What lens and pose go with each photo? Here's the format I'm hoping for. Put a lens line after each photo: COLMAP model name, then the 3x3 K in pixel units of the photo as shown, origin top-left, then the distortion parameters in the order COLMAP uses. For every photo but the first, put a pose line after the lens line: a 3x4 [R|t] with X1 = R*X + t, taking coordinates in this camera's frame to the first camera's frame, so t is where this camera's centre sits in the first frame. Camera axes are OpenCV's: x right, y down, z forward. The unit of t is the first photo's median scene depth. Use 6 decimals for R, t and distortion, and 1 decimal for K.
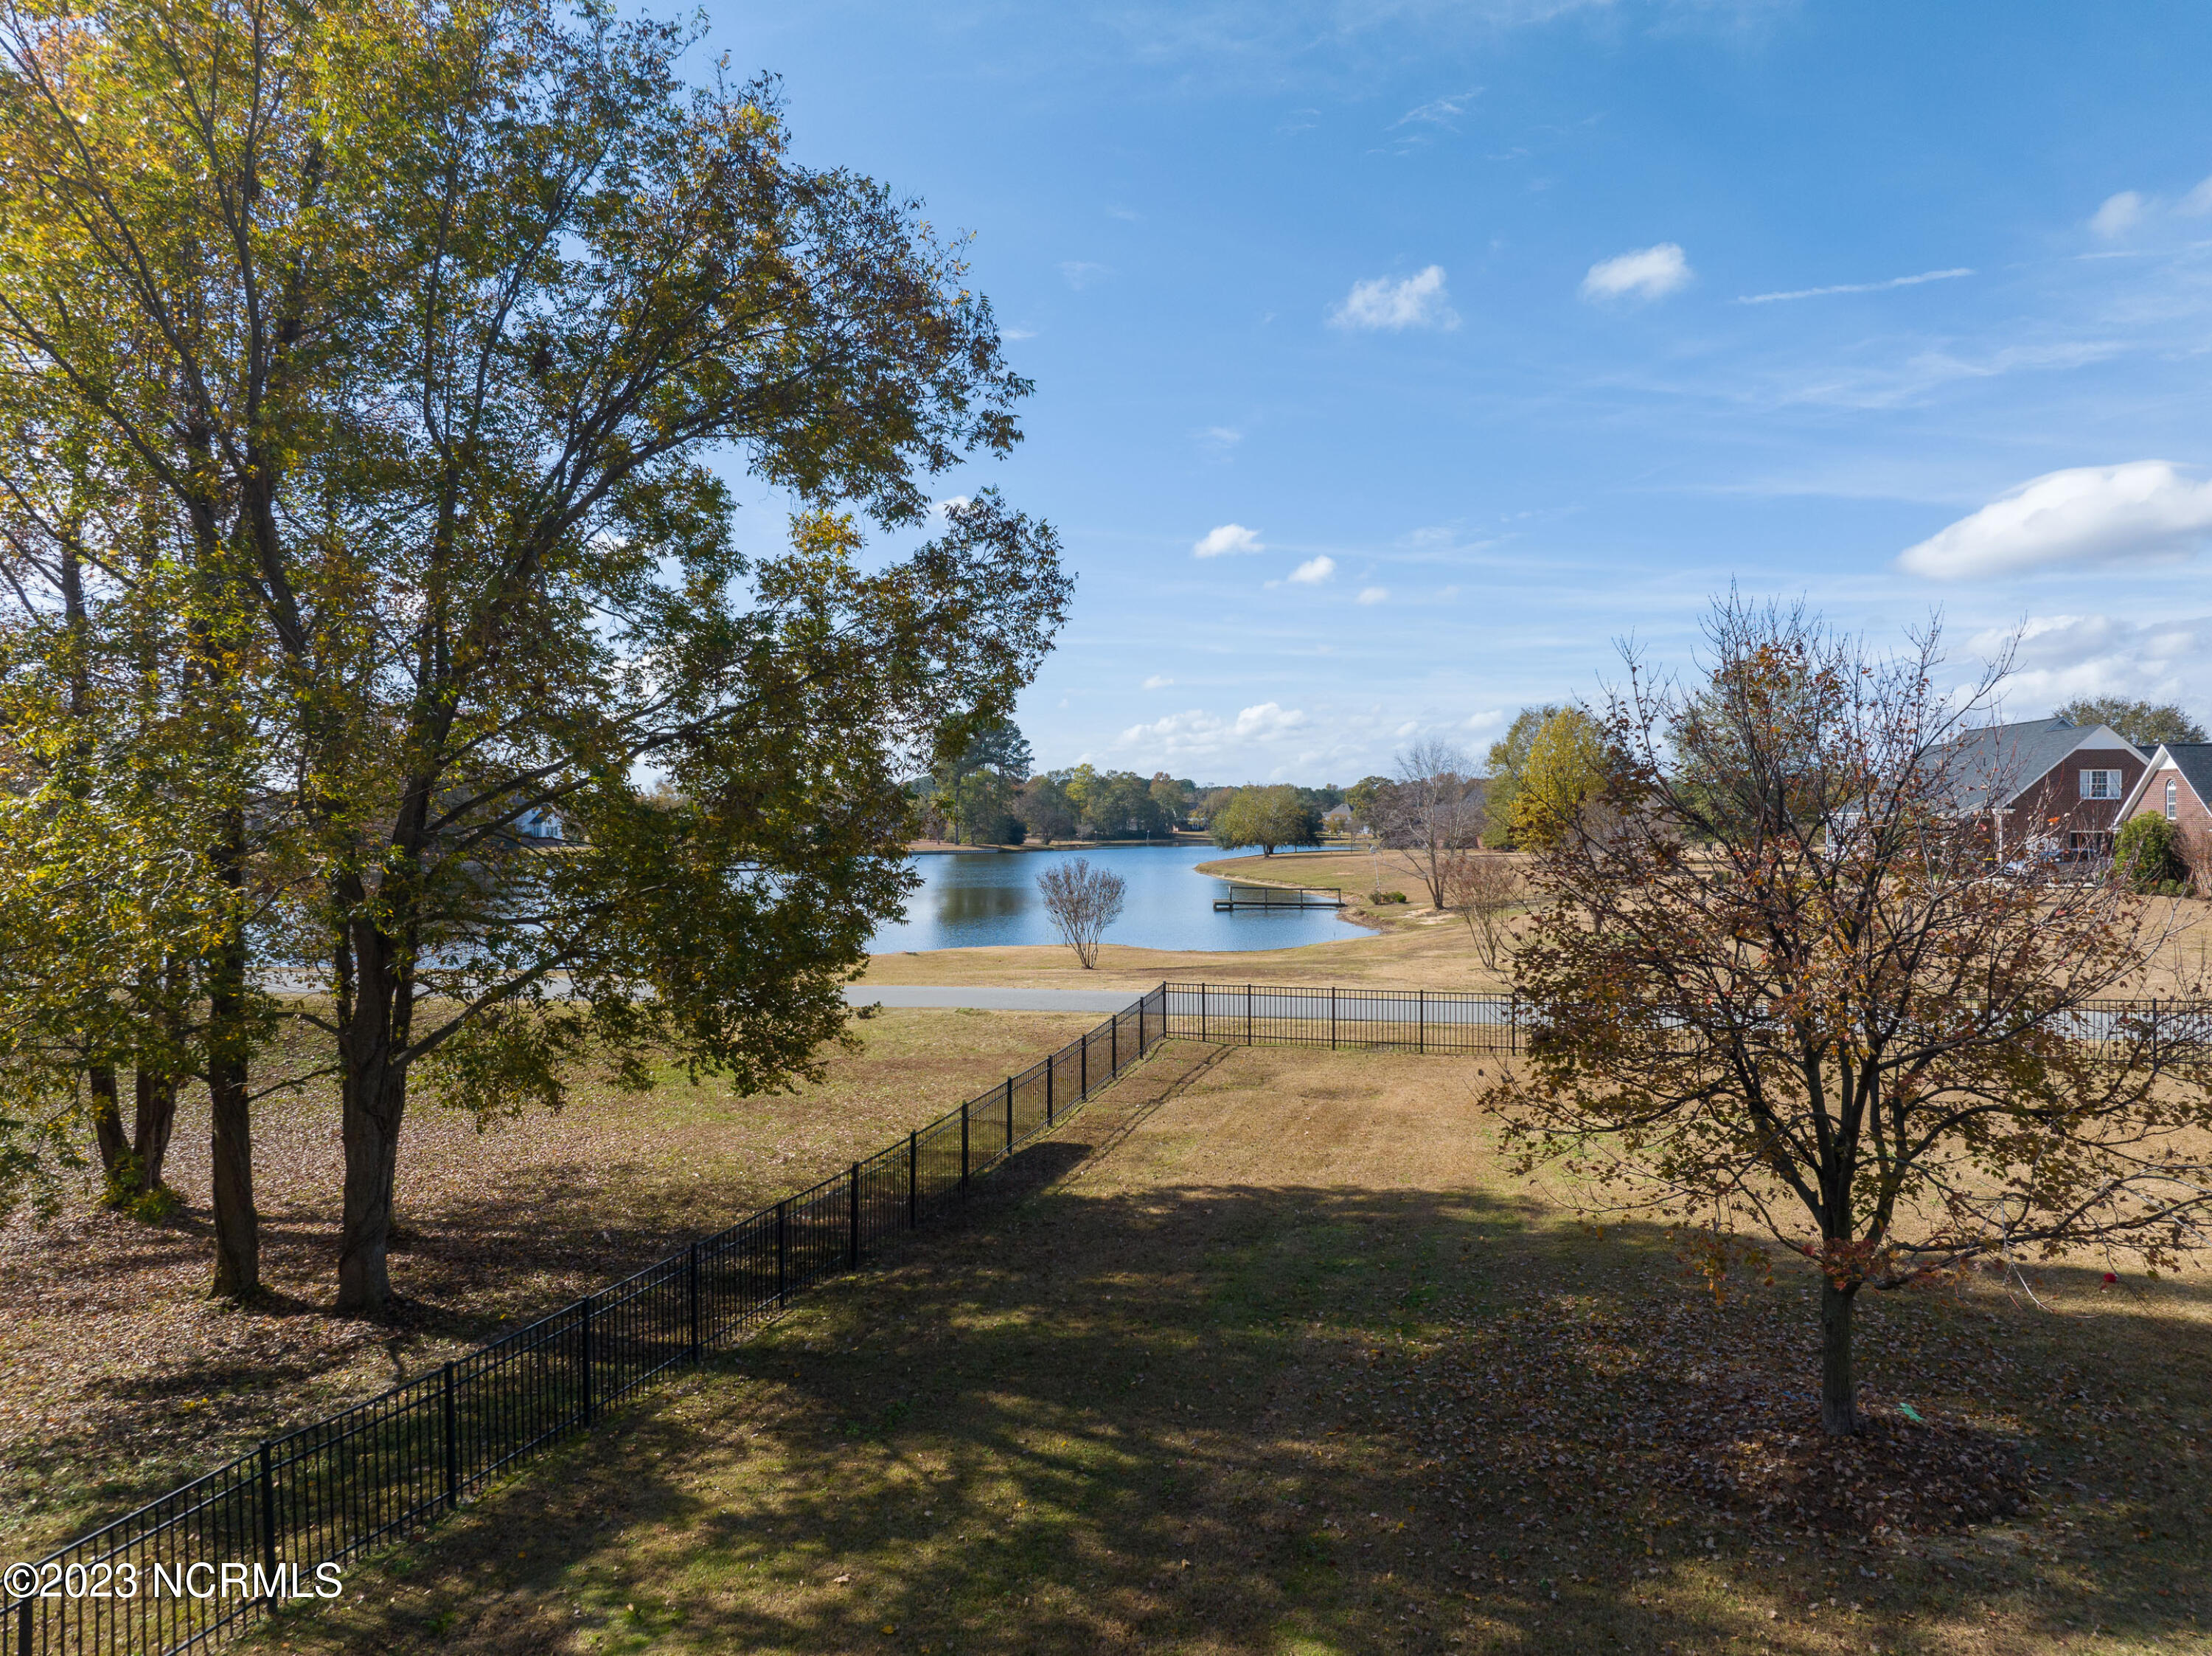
lens RADIAL K [[1547.2, 0, 1106.0], [0, 1547.2, 828.0], [0, 0, 1]] dist [-0.033508, 0.000838]
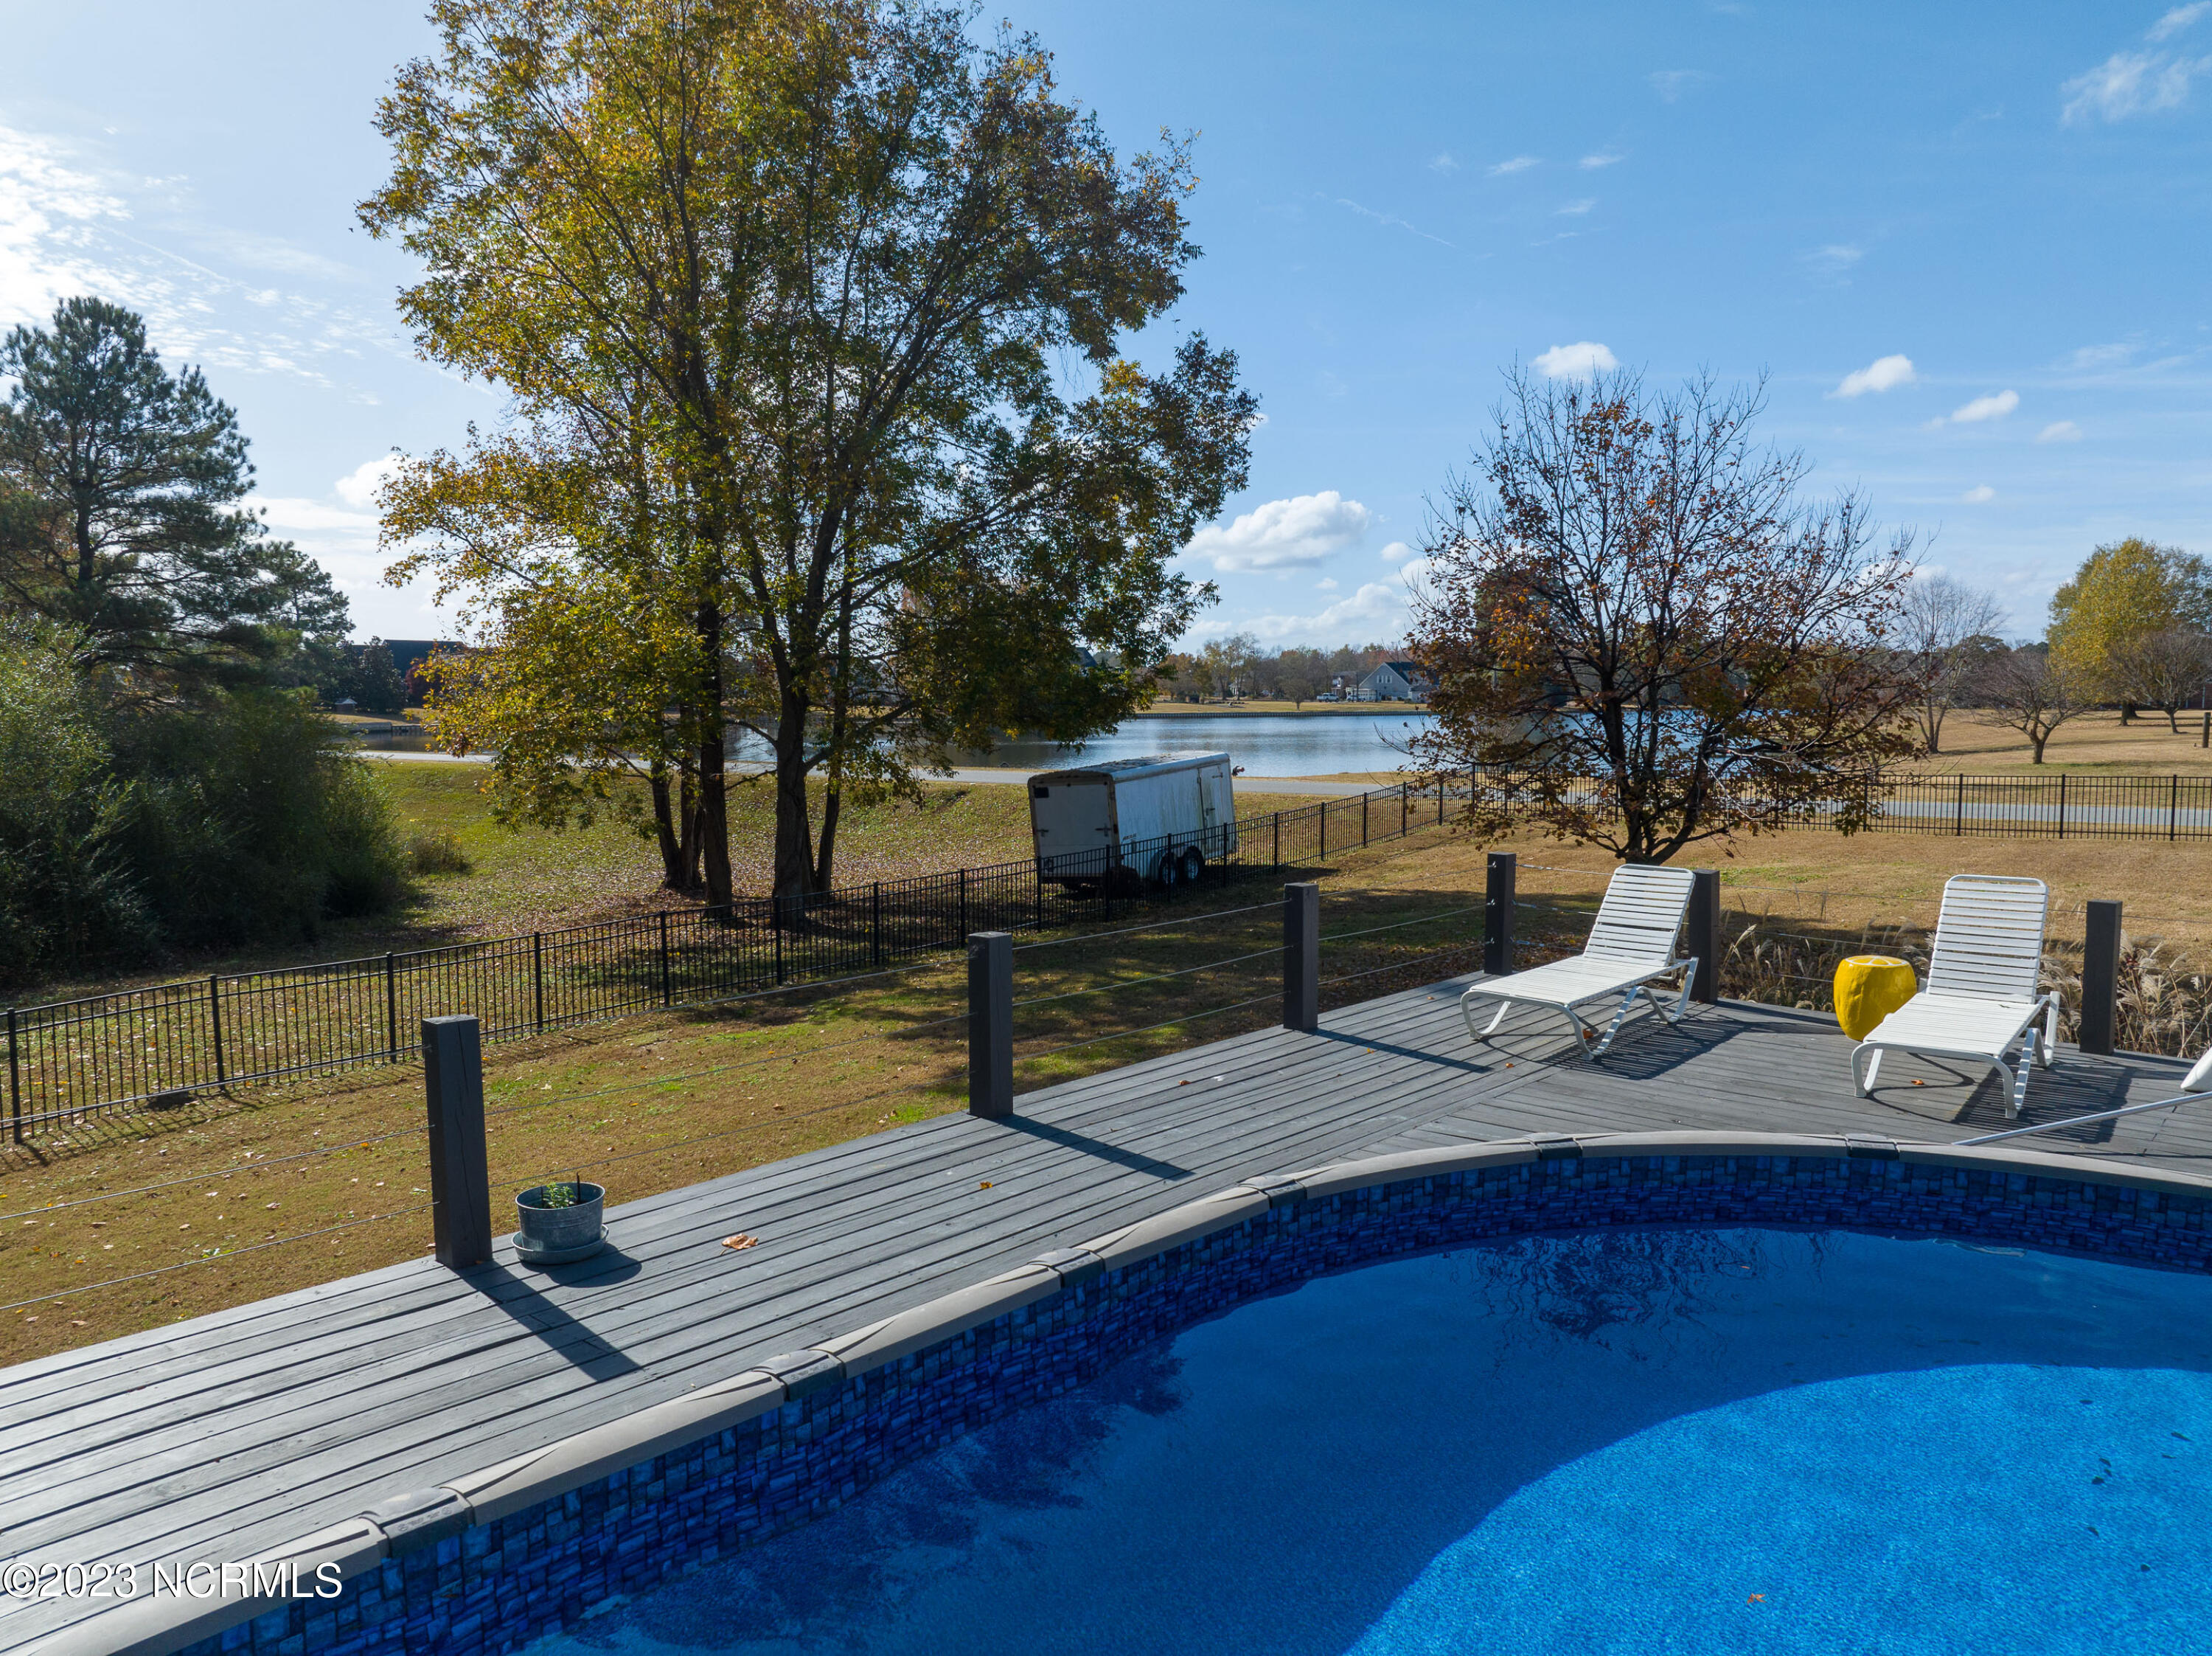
lens RADIAL K [[1610.0, 0, 1103.6], [0, 1610.0, 867.5], [0, 0, 1]] dist [-0.030291, 0.002933]
pose [[0.930575, 0.041292, -0.363766, 0.310468], [-0.006166, 0.995246, 0.097200, 0.085808], [0.366051, -0.088209, 0.926405, -0.281272]]
